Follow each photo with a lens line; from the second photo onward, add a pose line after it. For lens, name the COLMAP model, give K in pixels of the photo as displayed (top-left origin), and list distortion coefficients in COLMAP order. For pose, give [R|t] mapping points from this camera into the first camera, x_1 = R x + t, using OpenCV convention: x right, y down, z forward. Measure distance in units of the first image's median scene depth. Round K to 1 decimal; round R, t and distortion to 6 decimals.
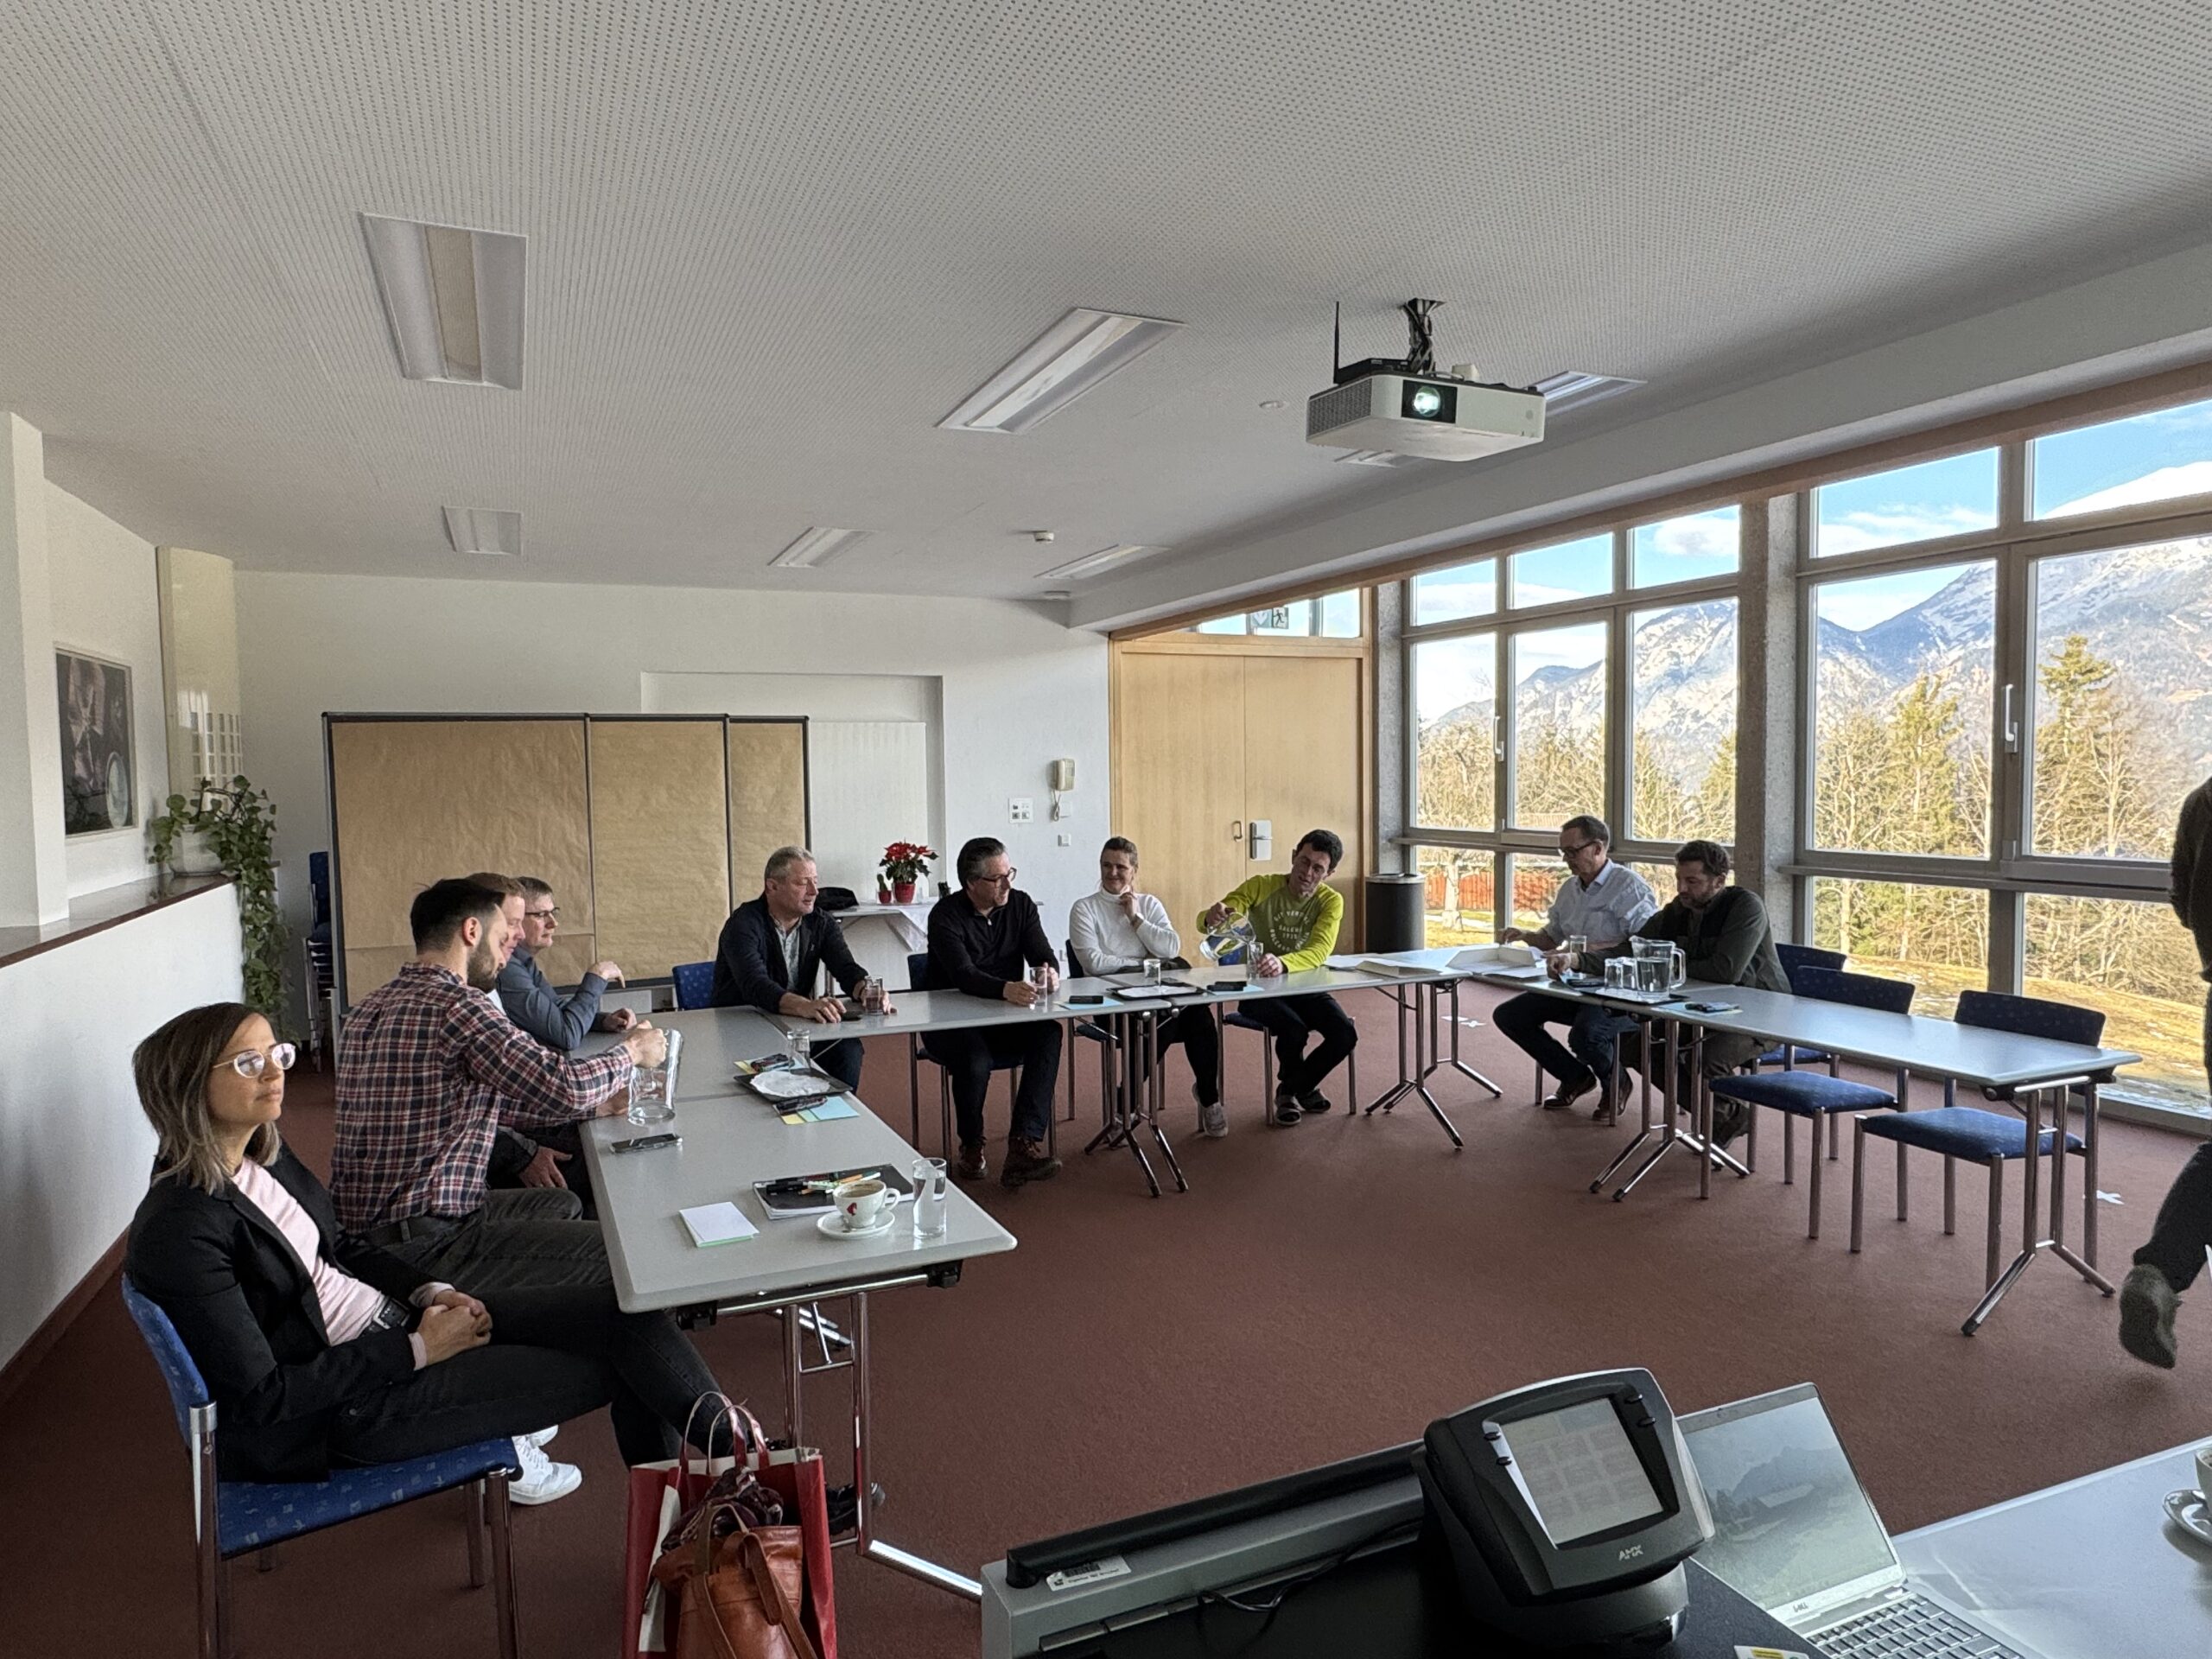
lens RADIAL K [[1345.9, 0, 1091.0], [0, 1345.9, 840.0], [0, 0, 1]] dist [0.009898, -0.000290]
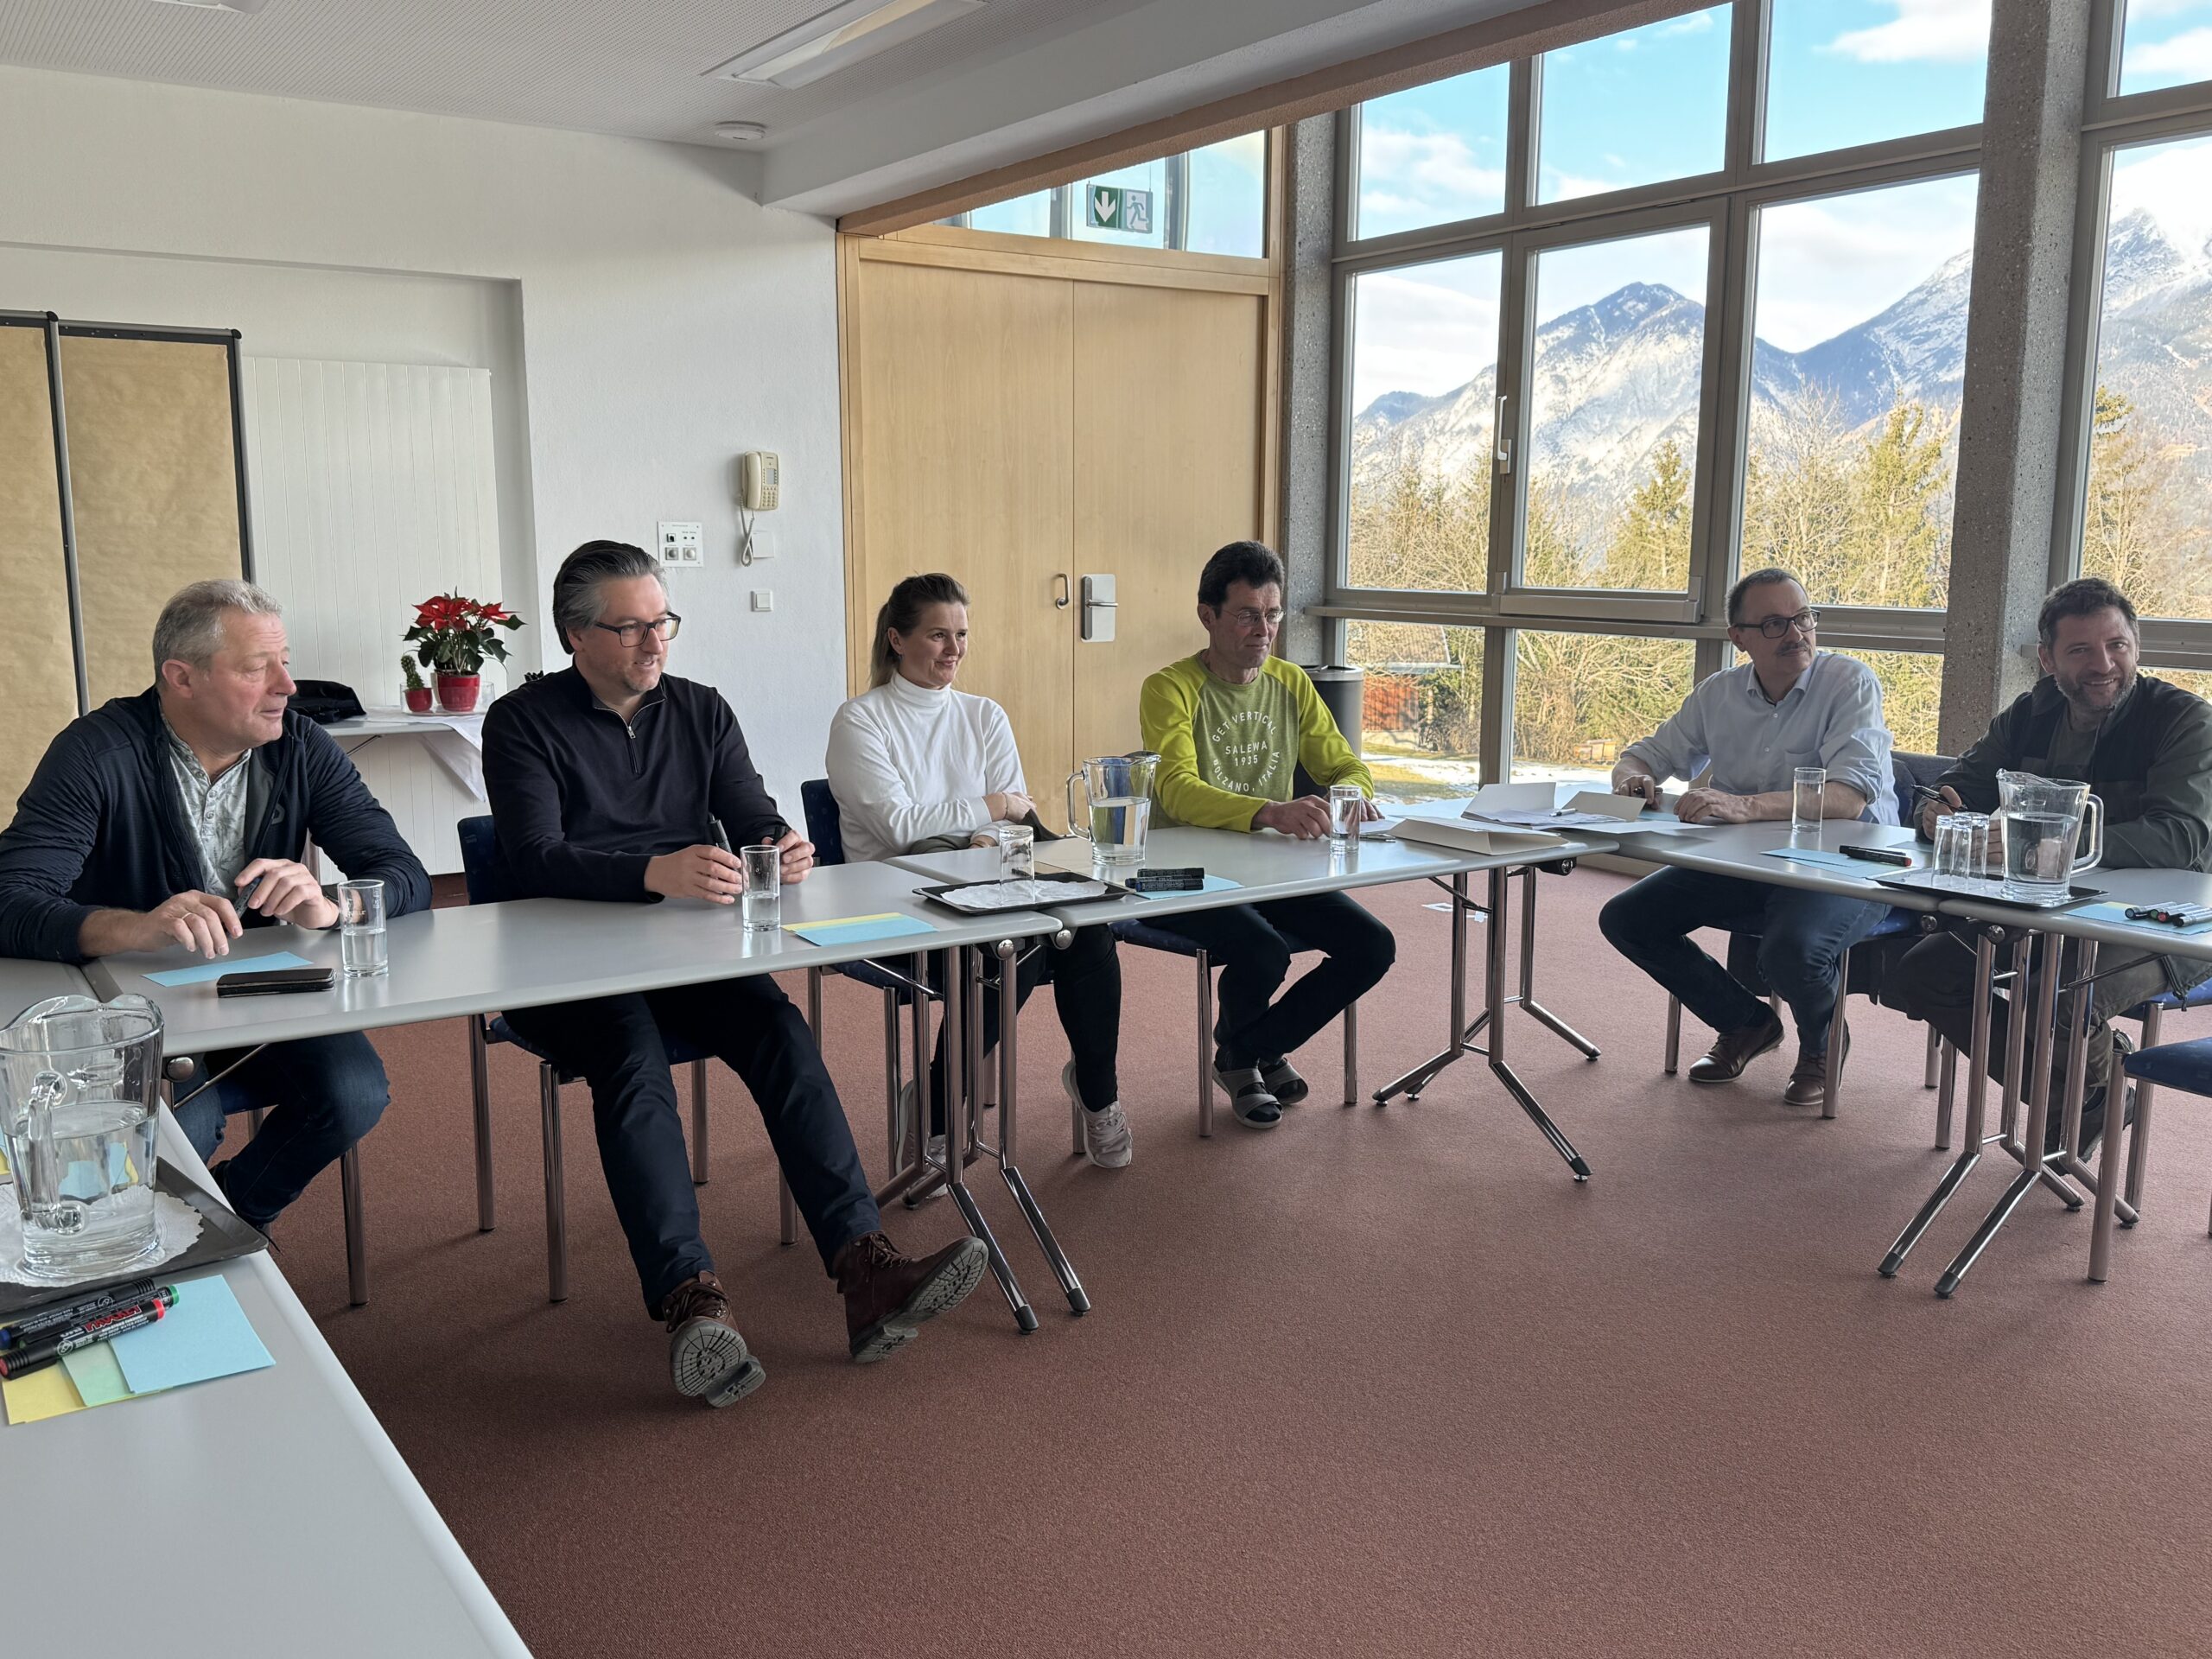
lens RADIAL K [[1889.7, 0, 1116.2], [0, 1889.7, 834.2], [0, 0, 1]] dist [0.079982, -0.101570]
pose [[0.982637, -0.012365, 0.185125, -0.026262], [-0.007469, 0.994331, 0.106062, 0.014484], [-0.185387, -0.105603, 0.976975, 0.233638]]
